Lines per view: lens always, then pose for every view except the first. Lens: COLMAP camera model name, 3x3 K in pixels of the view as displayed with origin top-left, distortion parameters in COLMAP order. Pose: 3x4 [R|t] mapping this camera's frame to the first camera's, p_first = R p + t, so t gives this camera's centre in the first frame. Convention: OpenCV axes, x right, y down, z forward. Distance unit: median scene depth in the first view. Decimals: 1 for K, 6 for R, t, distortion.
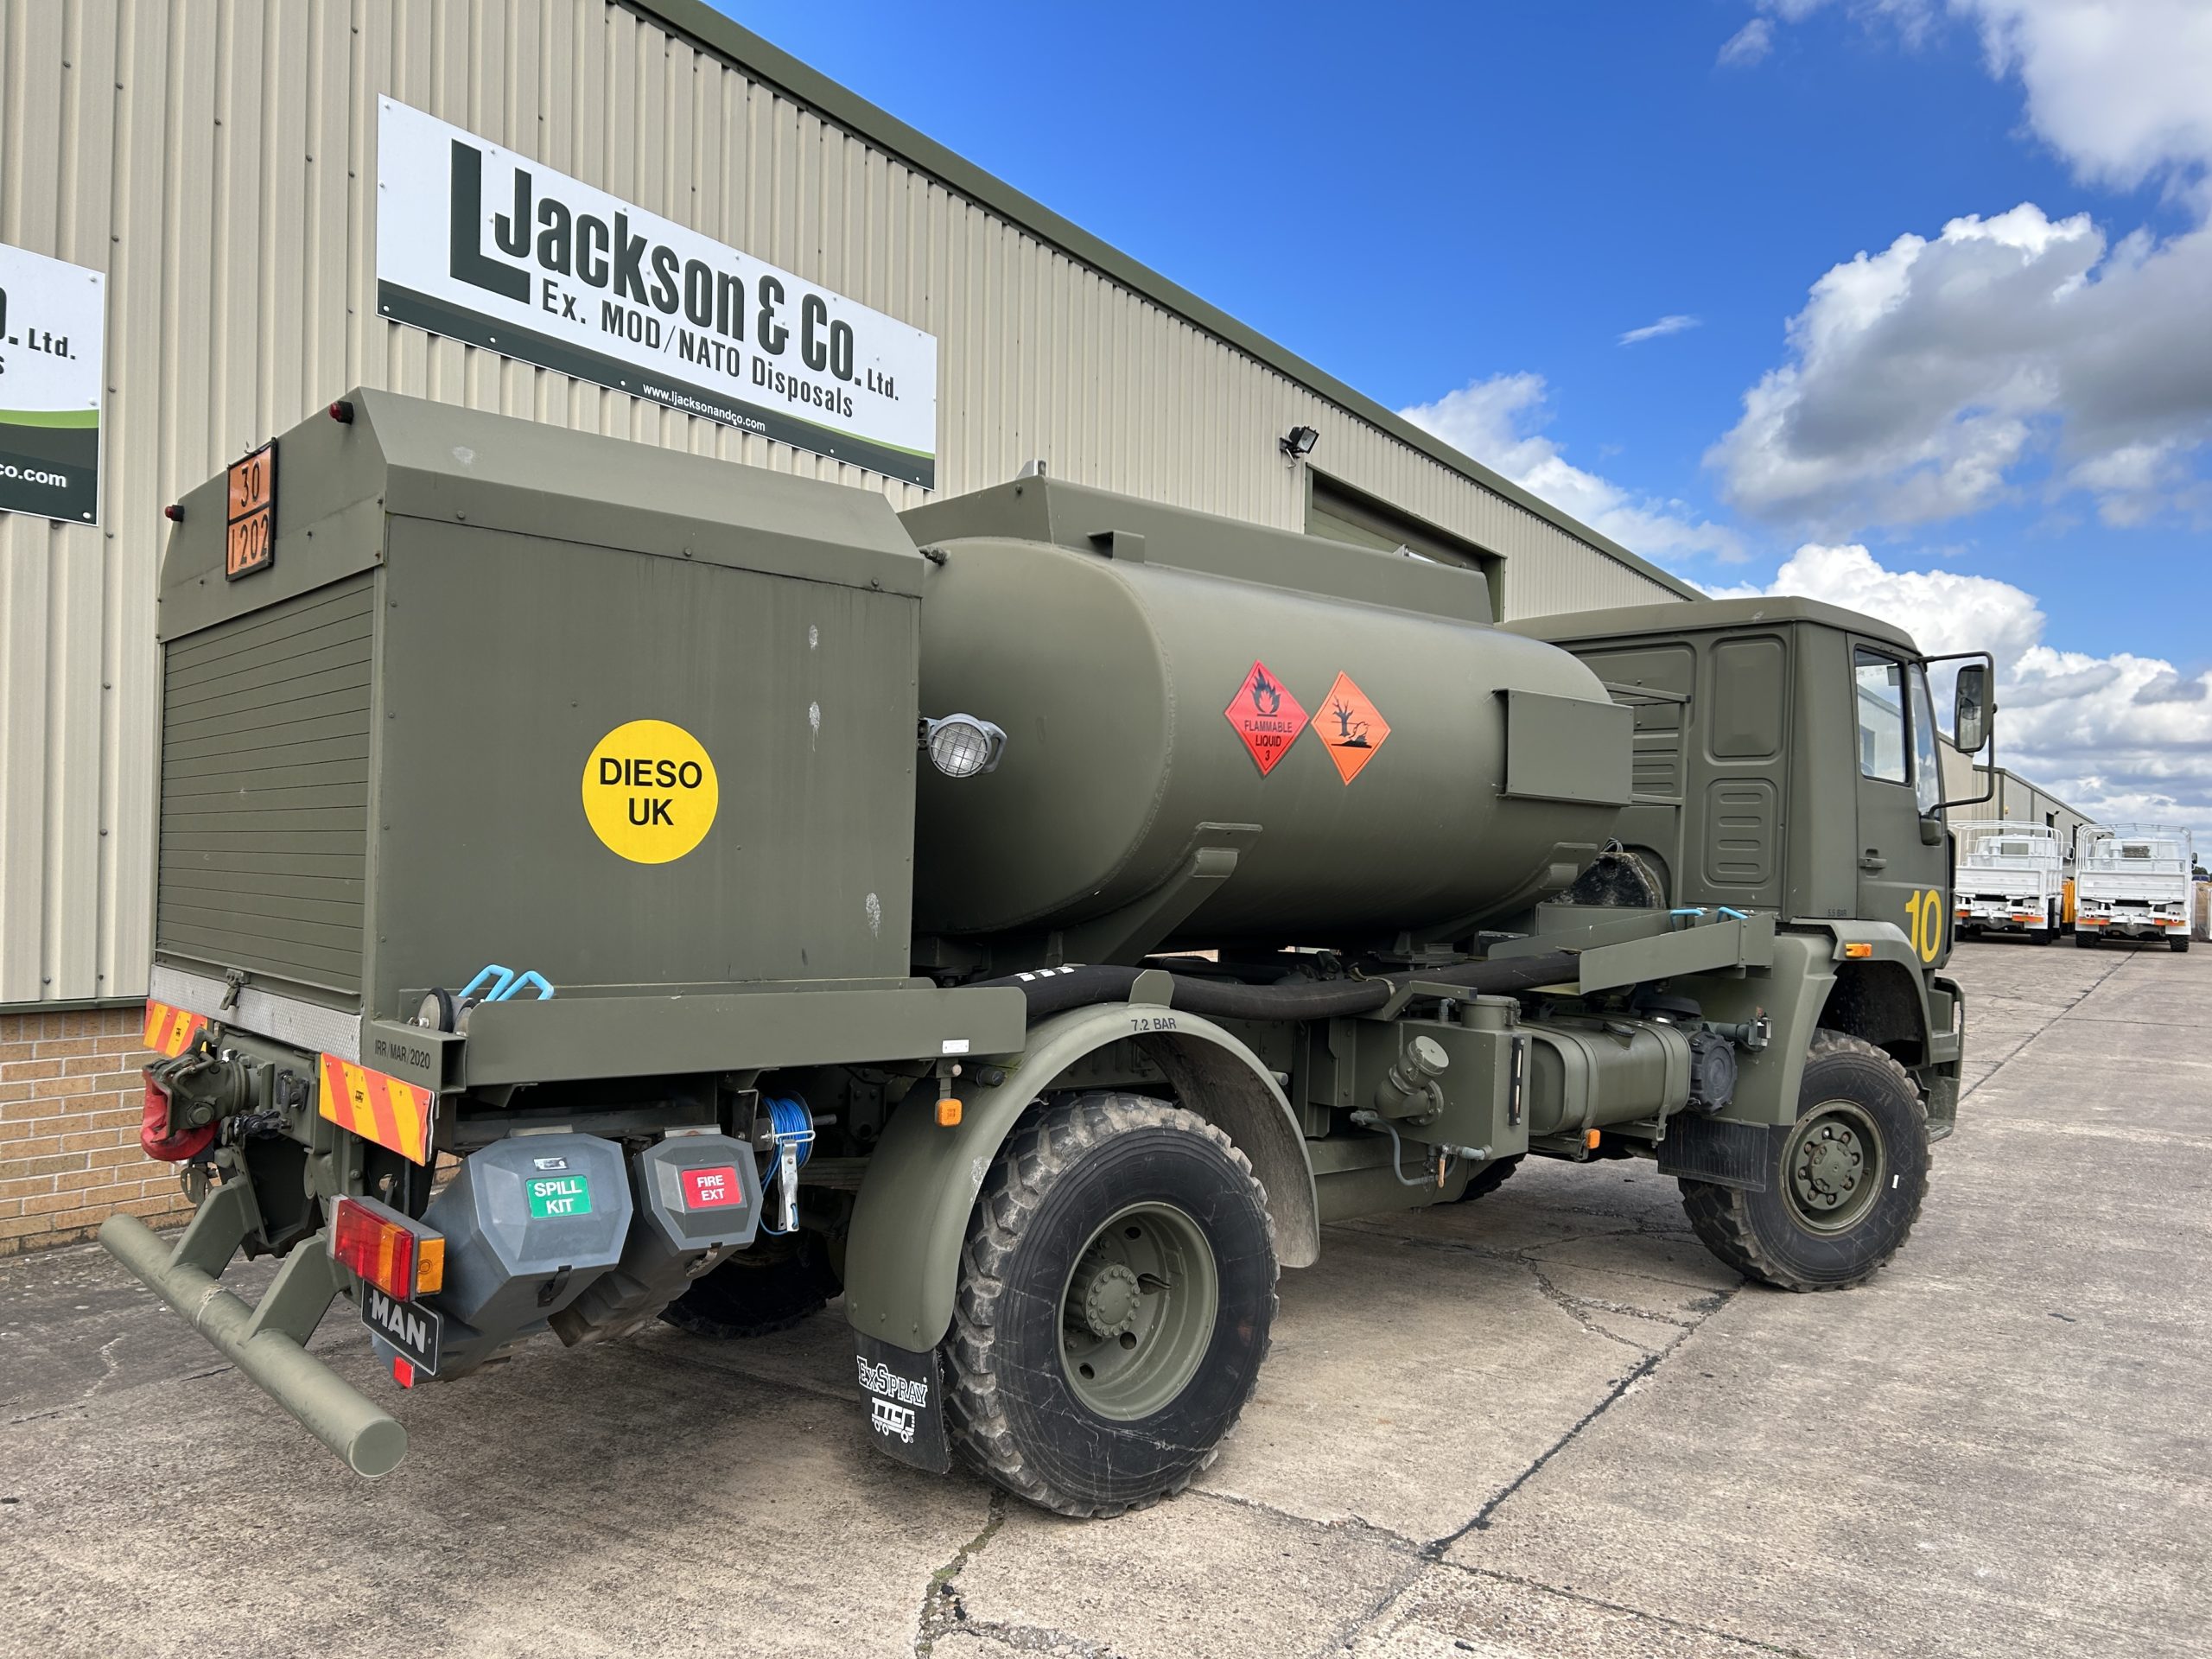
lens RADIAL K [[1668.6, 0, 1106.5], [0, 1668.6, 846.1], [0, 0, 1]] dist [0.064425, -0.067947]
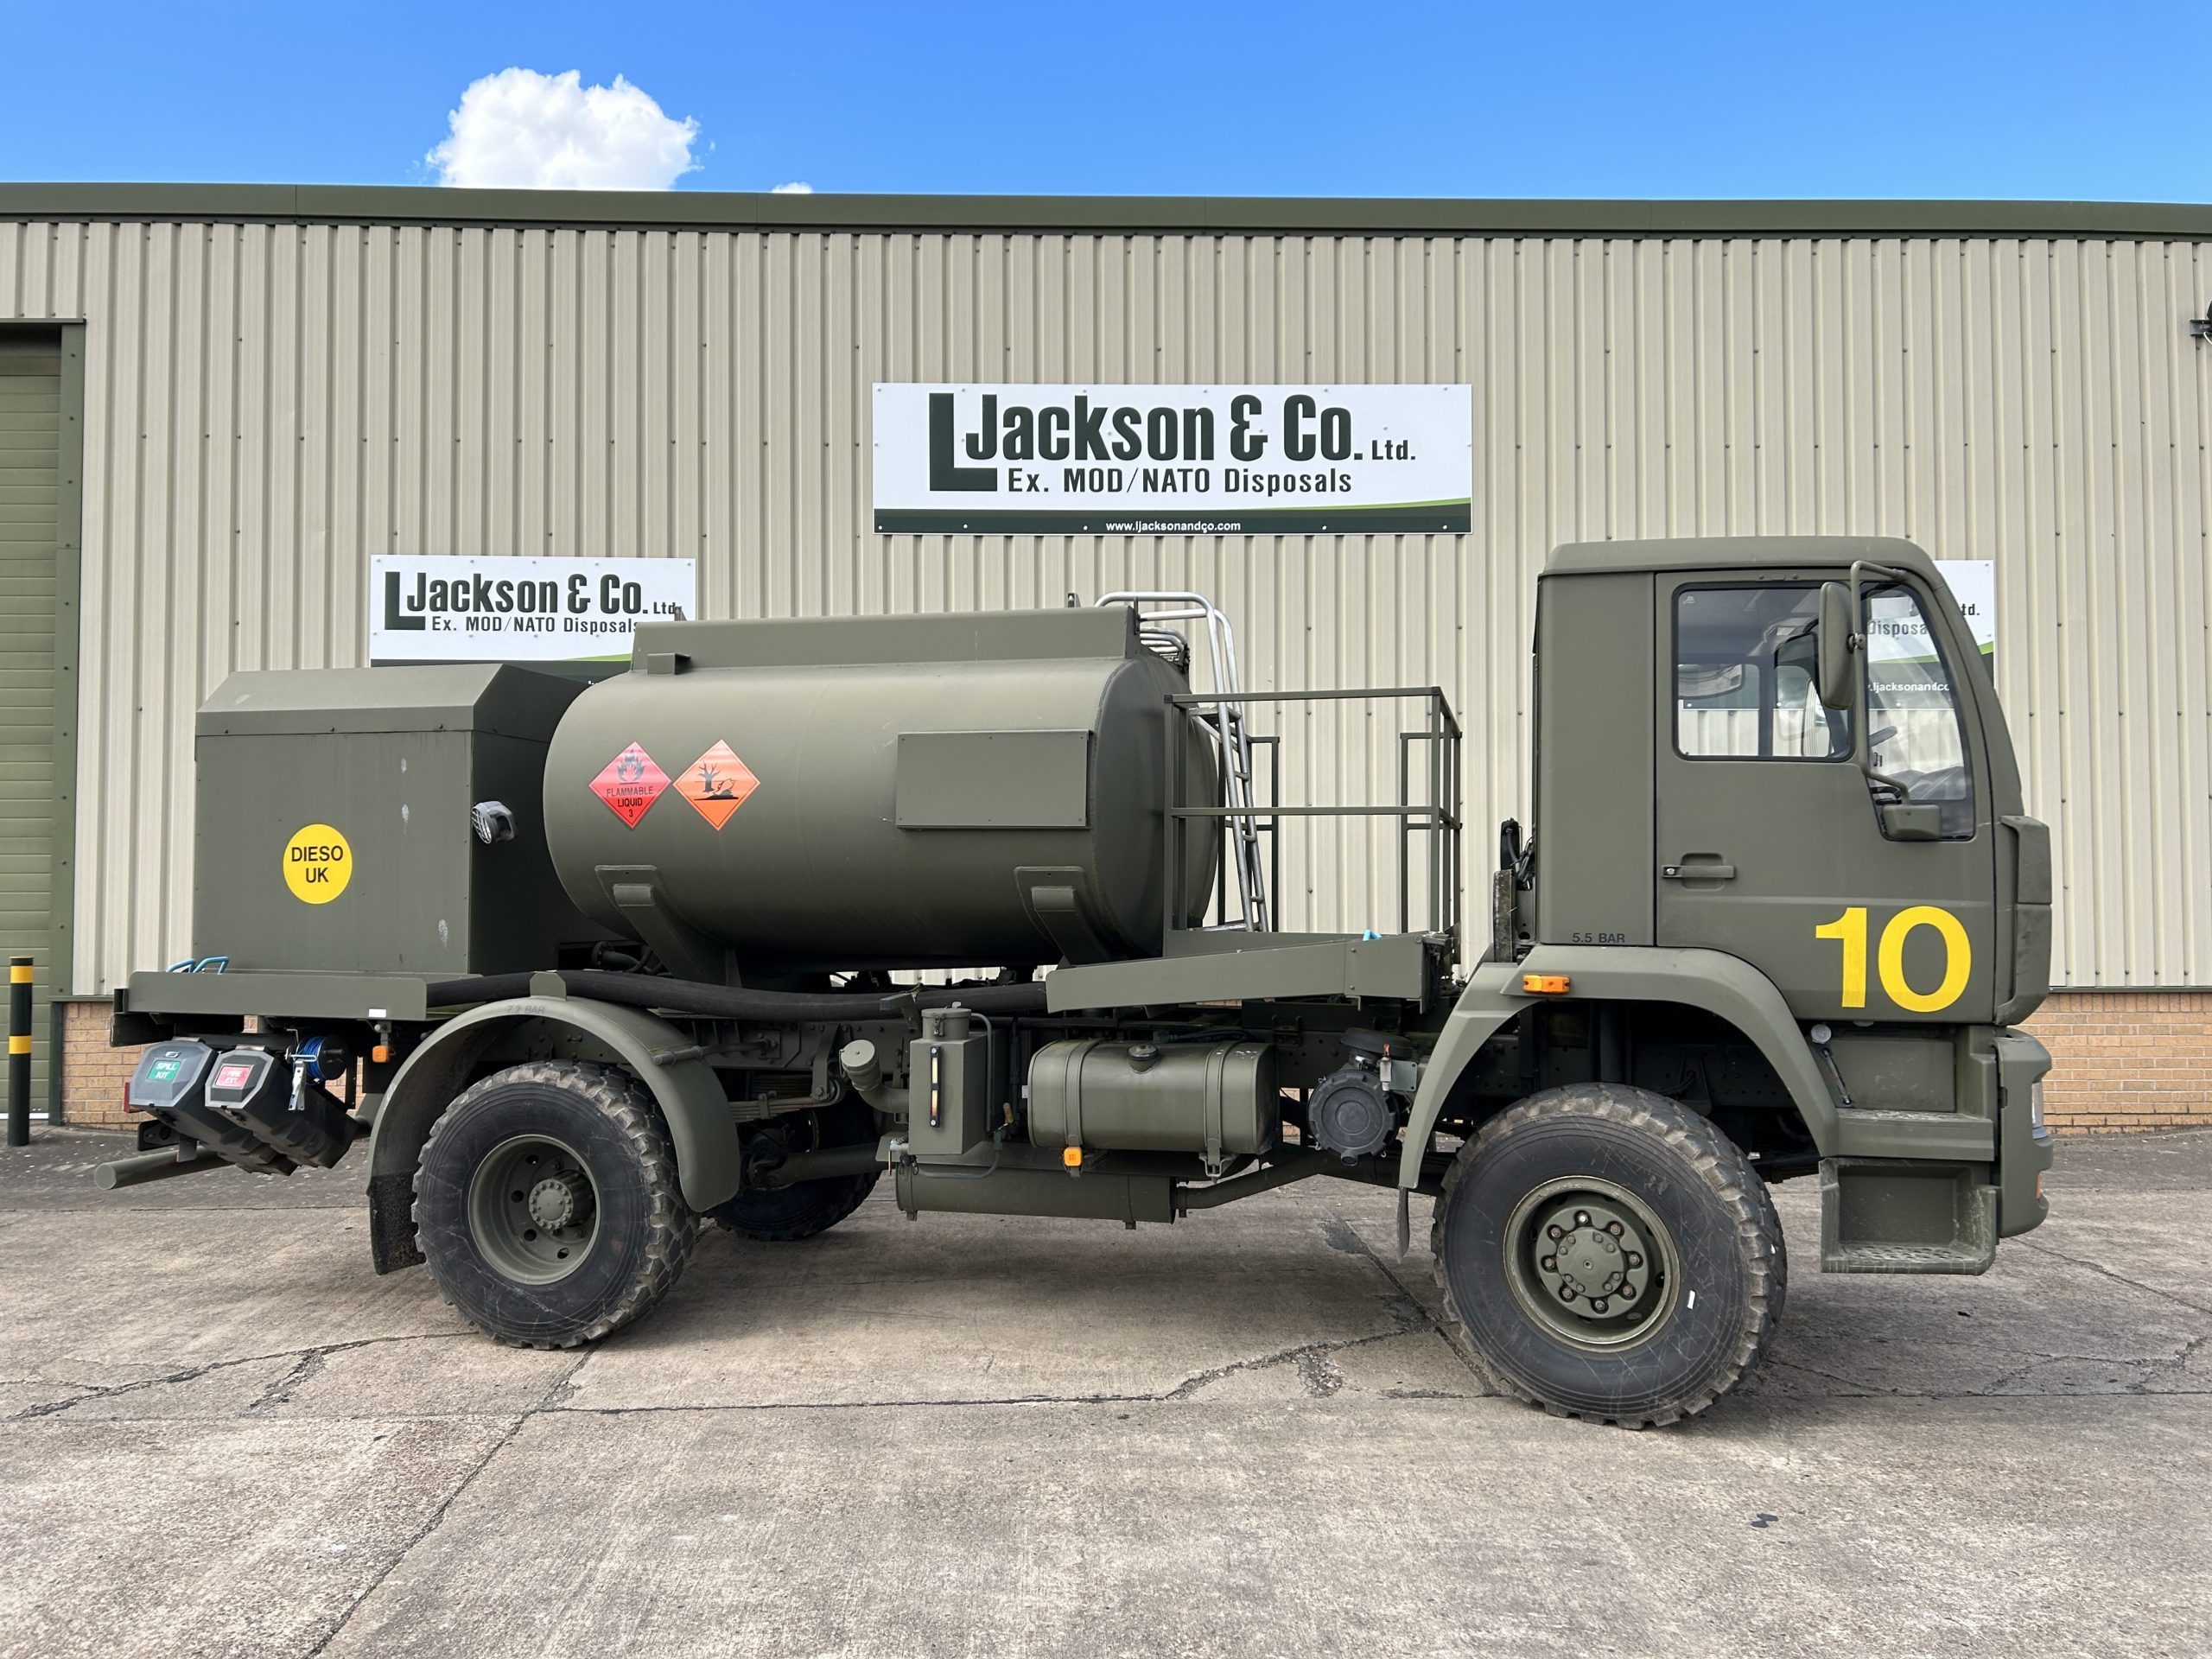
lens RADIAL K [[1668.6, 0, 1093.5], [0, 1668.6, 861.0], [0, 0, 1]] dist [0.064425, -0.067947]
pose [[0.569001, -0.041726, -0.821277, 0.818827], [0.022831, 0.999128, -0.034944, 0.022613], [0.822020, 0.001132, 0.569458, 0.317357]]
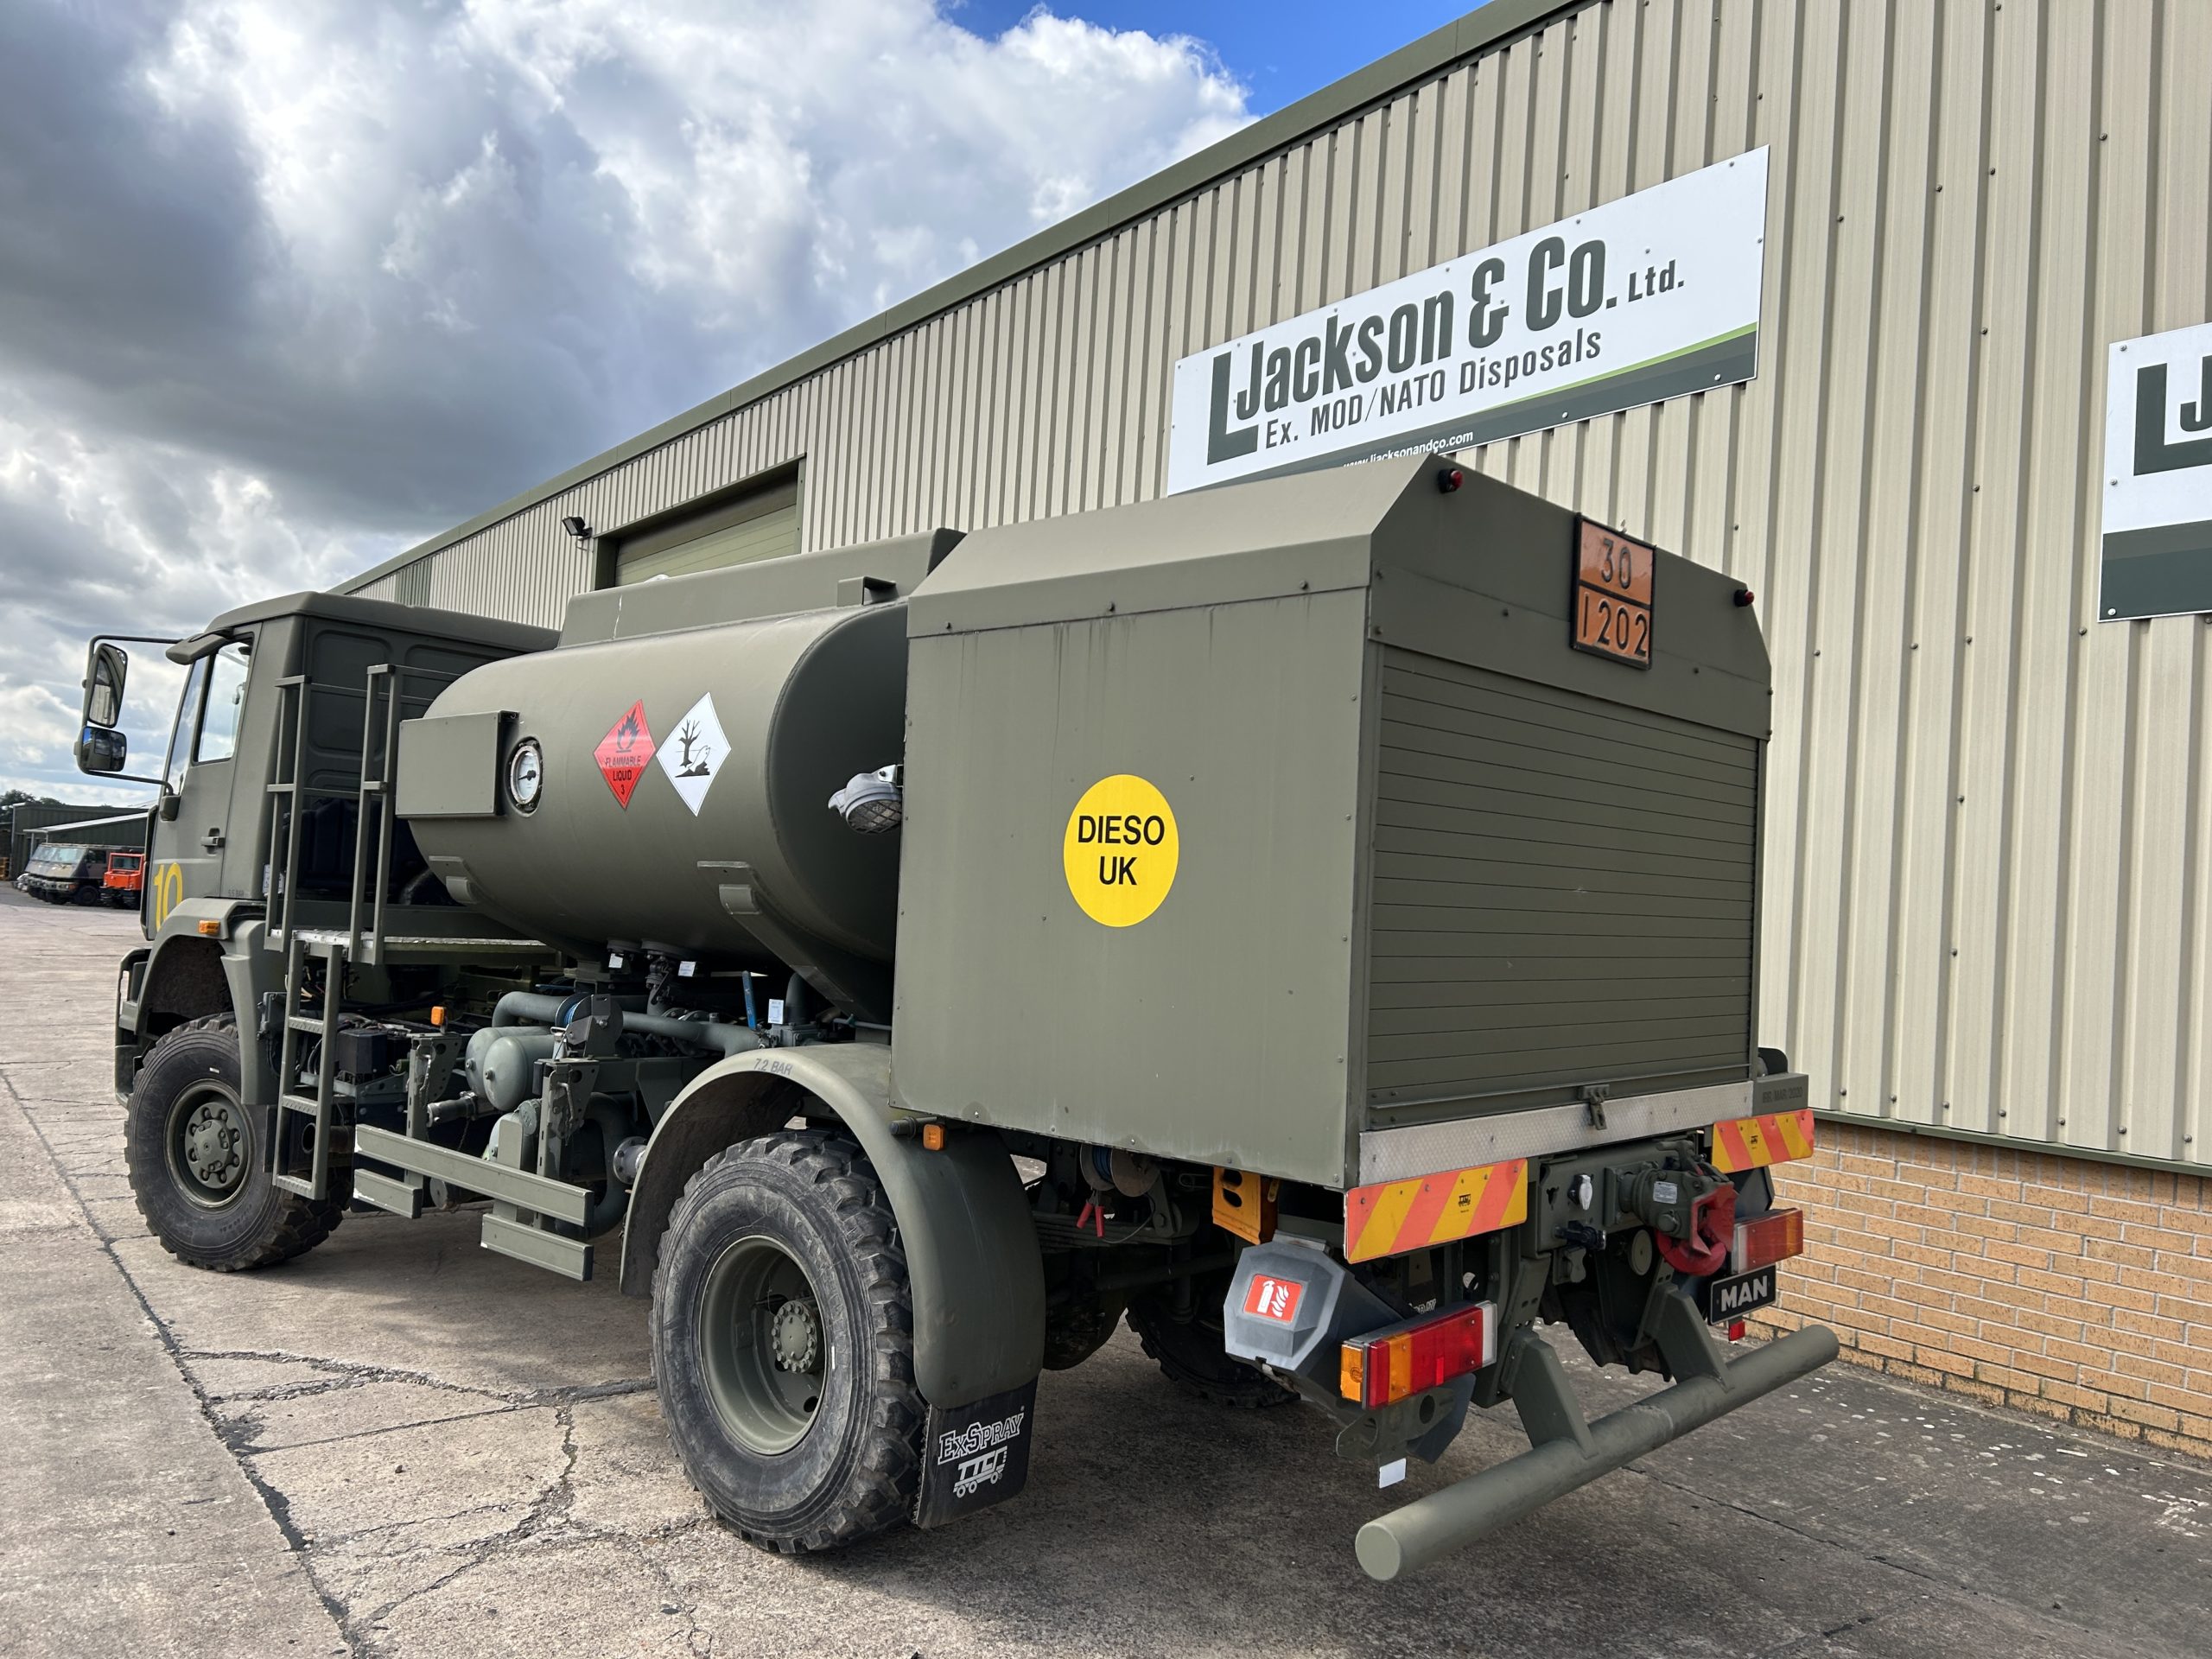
lens RADIAL K [[1668.6, 0, 1079.1], [0, 1668.6, 850.1], [0, 0, 1]] dist [0.064425, -0.067947]
pose [[-0.355415, -0.065492, -0.932411, 0.806743], [-0.054187, 0.997308, -0.049395, 0.021981], [0.933137, 0.032969, -0.358007, 1.368744]]
